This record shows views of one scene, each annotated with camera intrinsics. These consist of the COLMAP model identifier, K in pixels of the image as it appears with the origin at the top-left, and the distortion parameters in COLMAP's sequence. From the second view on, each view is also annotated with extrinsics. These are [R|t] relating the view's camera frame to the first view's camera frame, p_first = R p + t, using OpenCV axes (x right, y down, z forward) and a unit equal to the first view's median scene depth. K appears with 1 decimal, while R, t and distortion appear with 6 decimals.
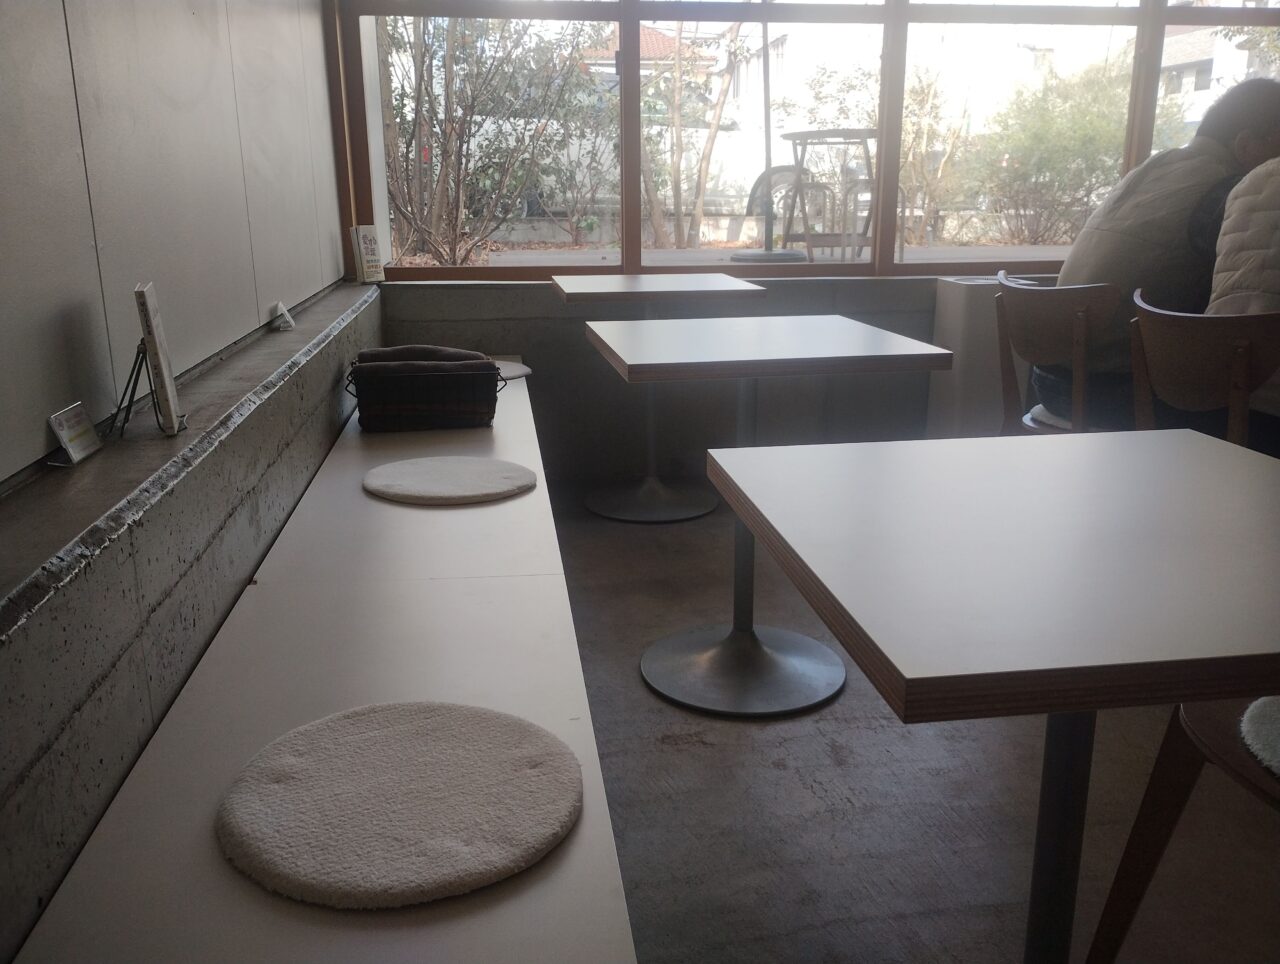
lens RADIAL K [[1060.3, 0, 639.4], [0, 1060.3, 488.6], [0, 0, 1]] dist [0.061461, 0.006014]
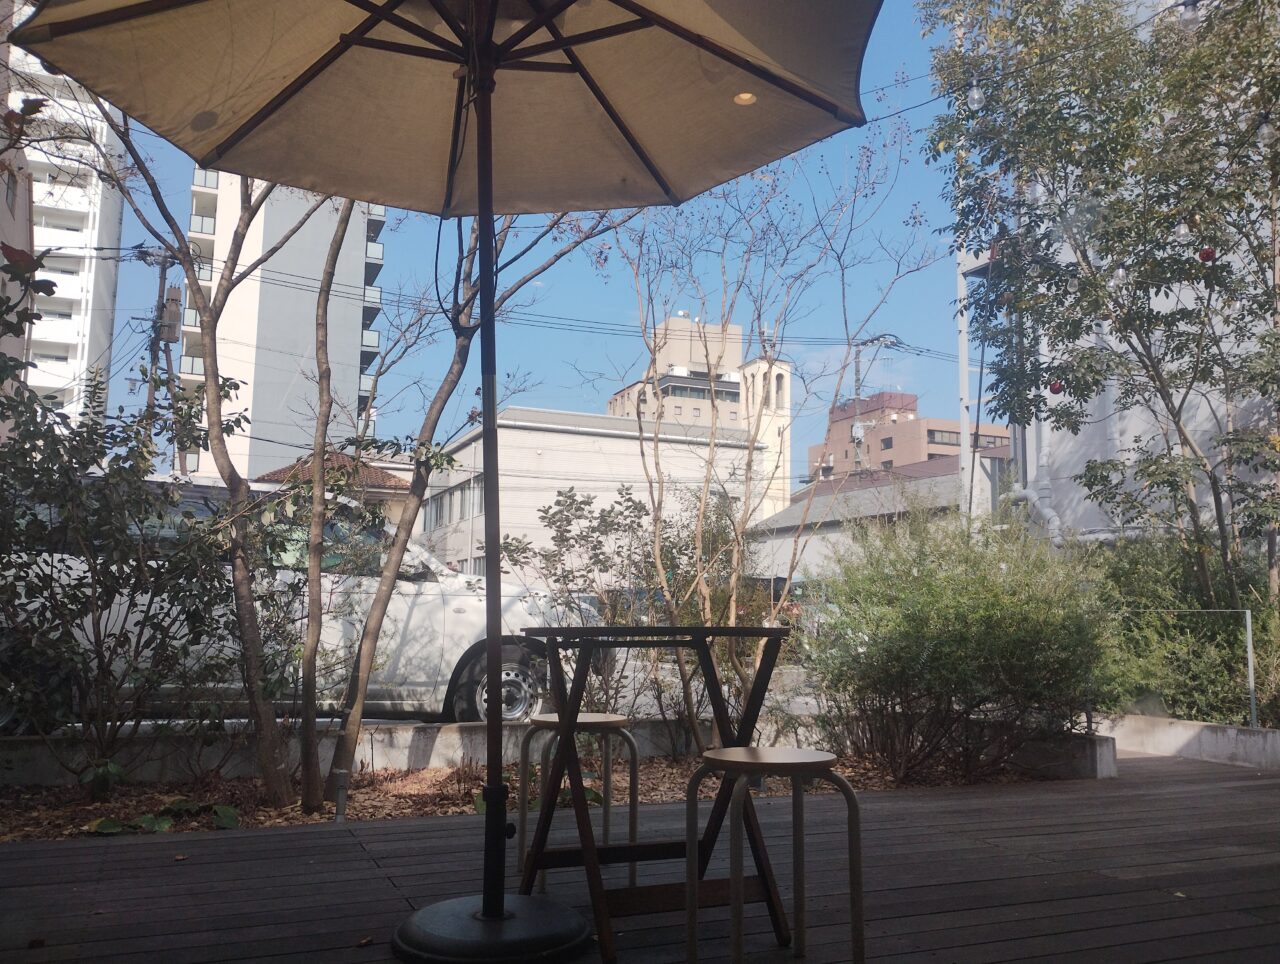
lens RADIAL K [[1060.3, 0, 642.0], [0, 1060.3, 483.7], [0, 0, 1]] dist [0.061461, 0.006014]
pose [[0.961659, 0.054505, 0.268777, 0.041855], [0.051332, 0.926957, -0.371638, -0.157453], [-0.269401, 0.371186, 0.888619, 0.411619]]
